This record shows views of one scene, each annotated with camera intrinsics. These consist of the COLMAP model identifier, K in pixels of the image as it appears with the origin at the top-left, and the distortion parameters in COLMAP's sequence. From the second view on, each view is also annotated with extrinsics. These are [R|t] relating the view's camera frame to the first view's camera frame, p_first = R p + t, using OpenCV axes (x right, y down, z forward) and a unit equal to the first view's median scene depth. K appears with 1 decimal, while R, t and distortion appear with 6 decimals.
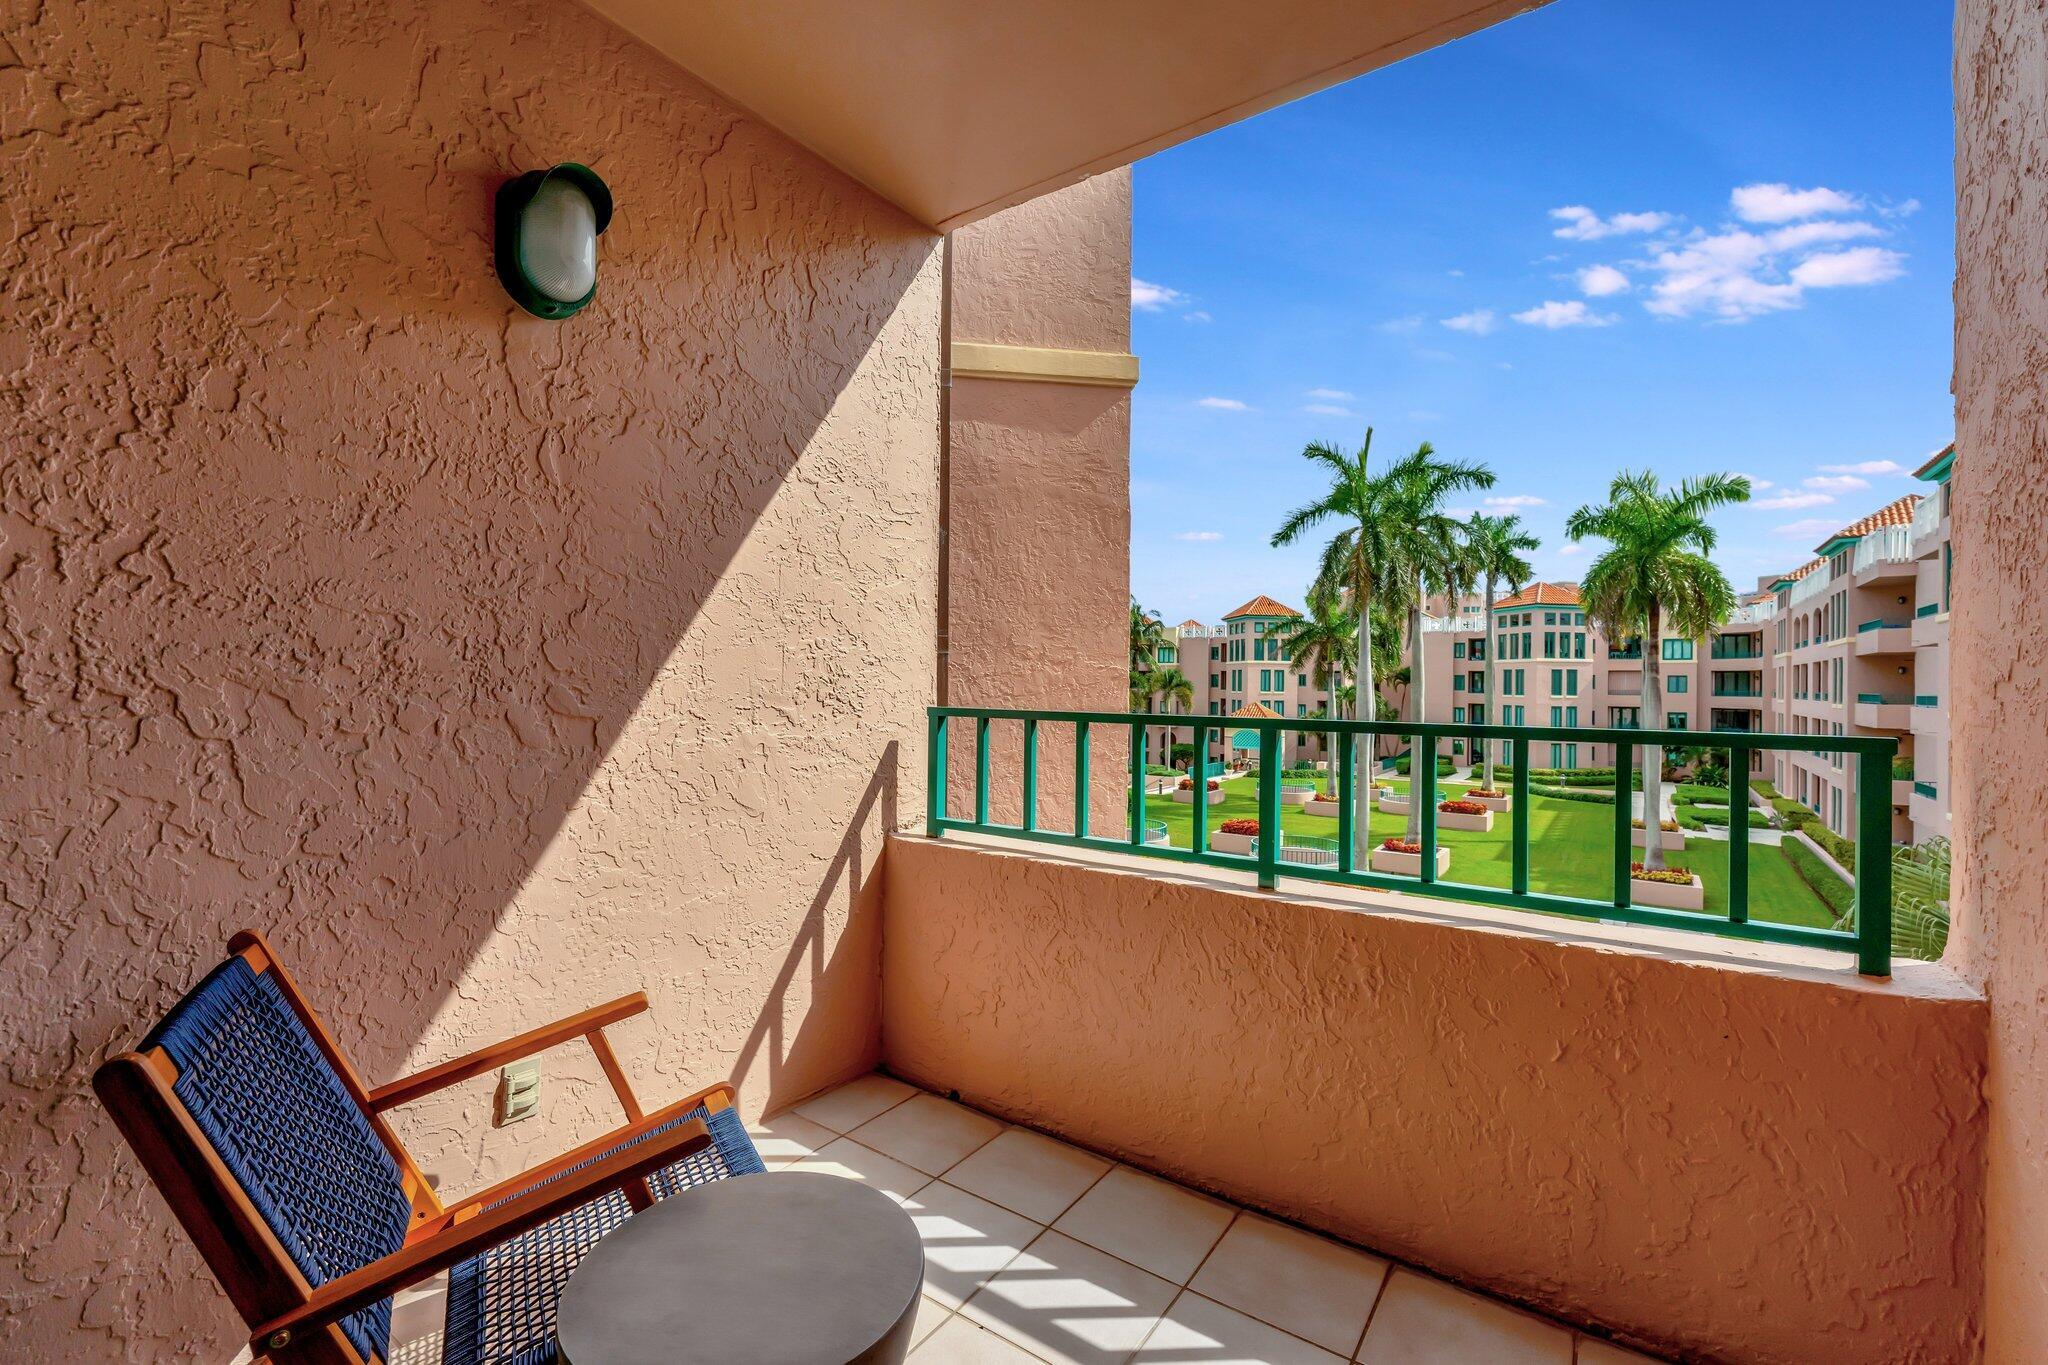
lens RADIAL K [[872.8, 0, 1029.9], [0, 872.8, 691.6], [0, 0, 1]] dist [-0.002814, -0.000210]
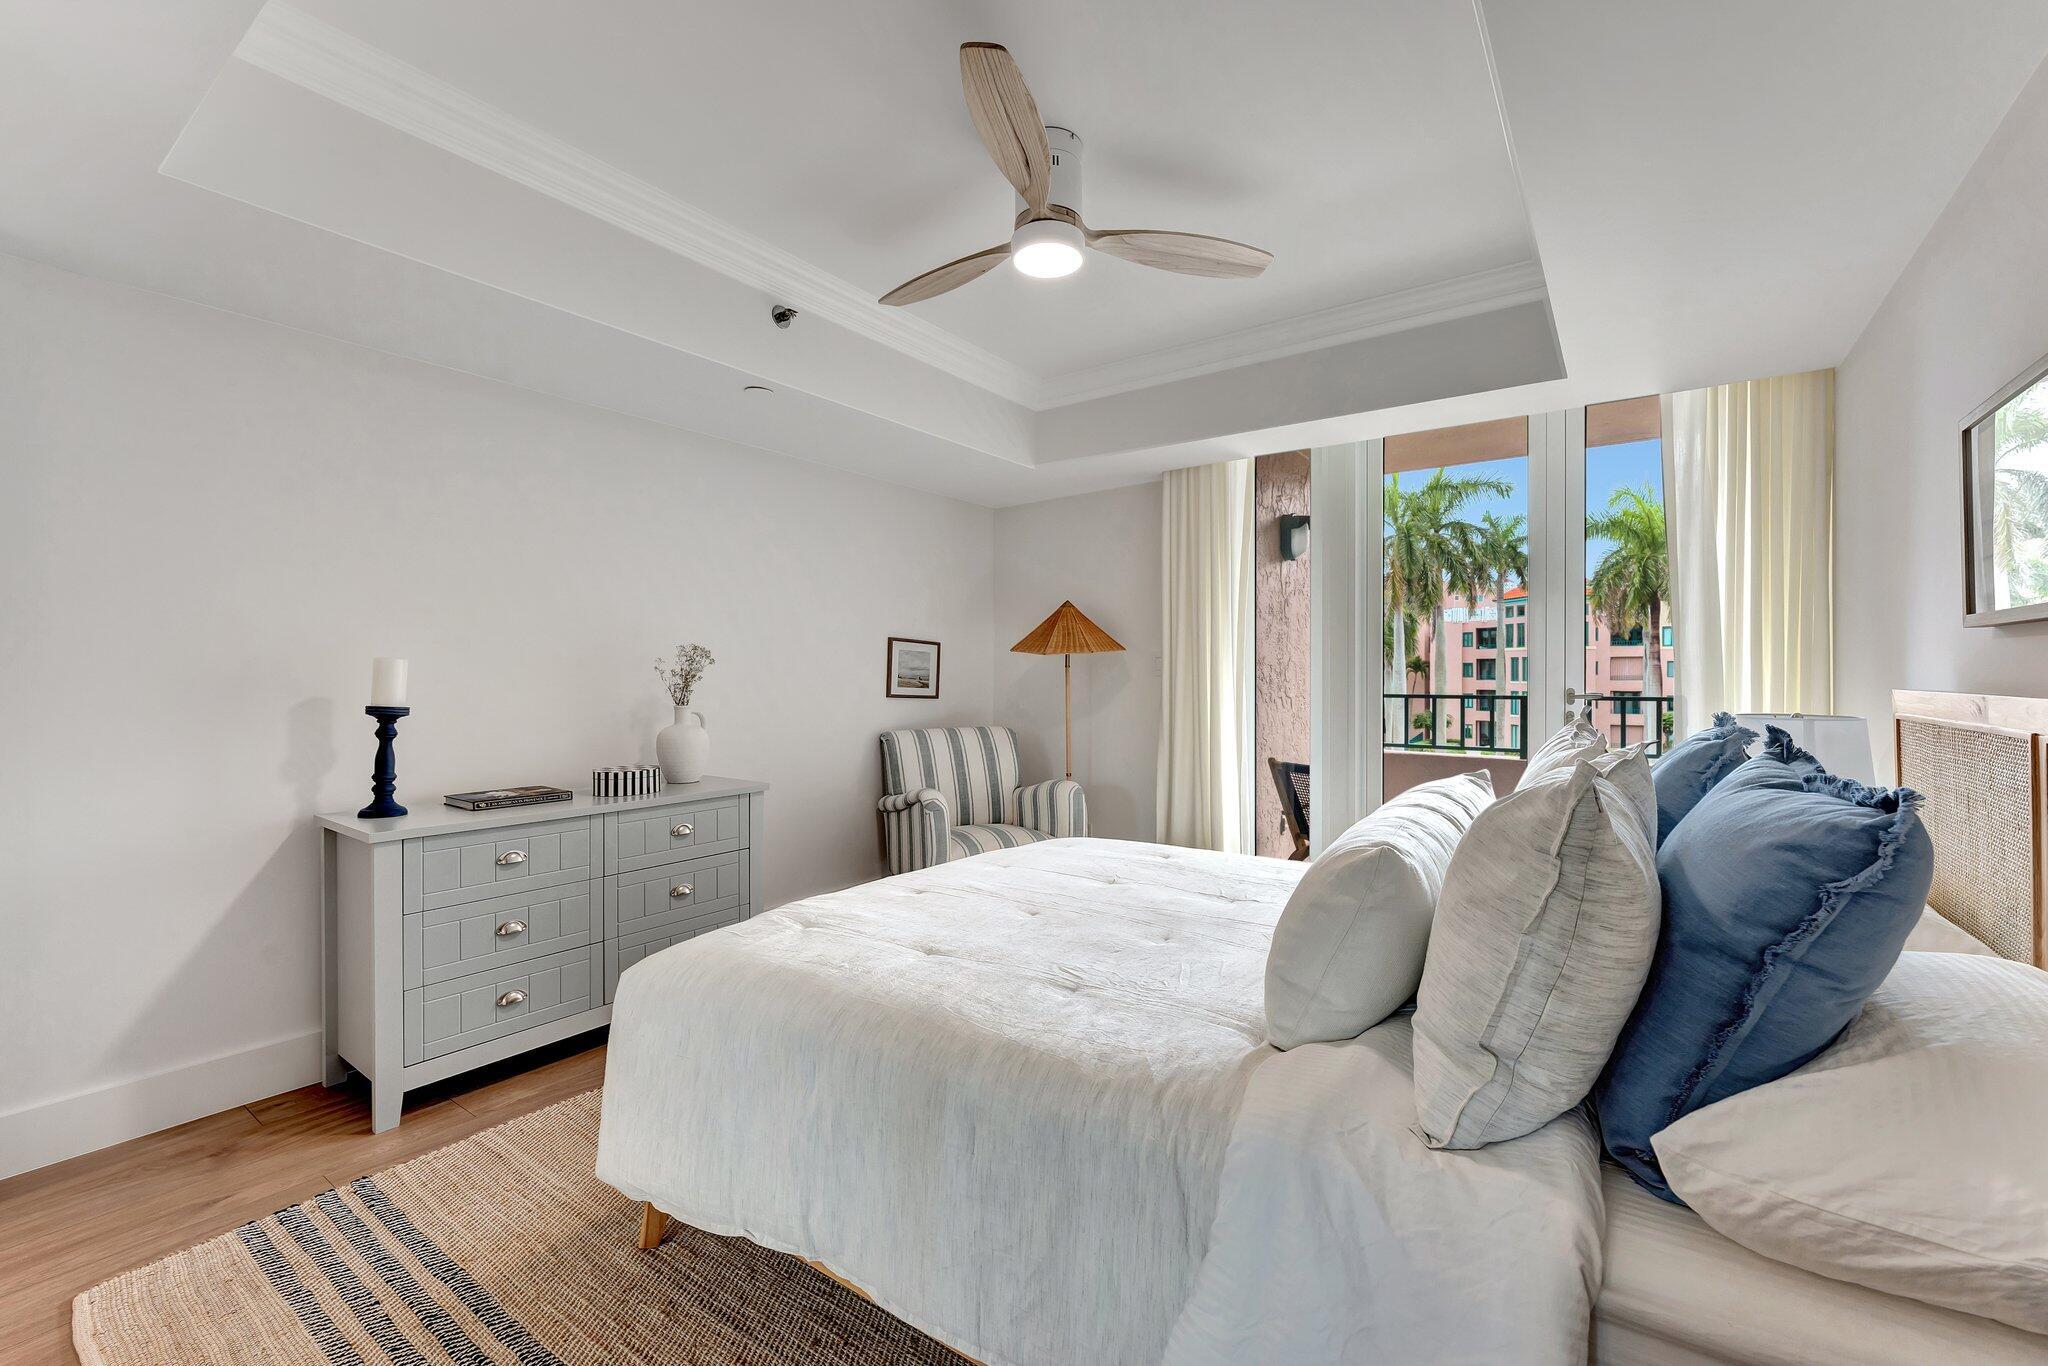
lens RADIAL K [[869.4, 0, 1024.0], [0, 869.4, 683.0], [0, 0, 1]] dist [-0.001929, 0.000005]
pose [[0.999884, -0.013730, -0.006570, -0.060051], [0.013721, 0.999905, -0.001329, -0.001280], [0.006588, 0.001238, 0.999978, -0.082205]]
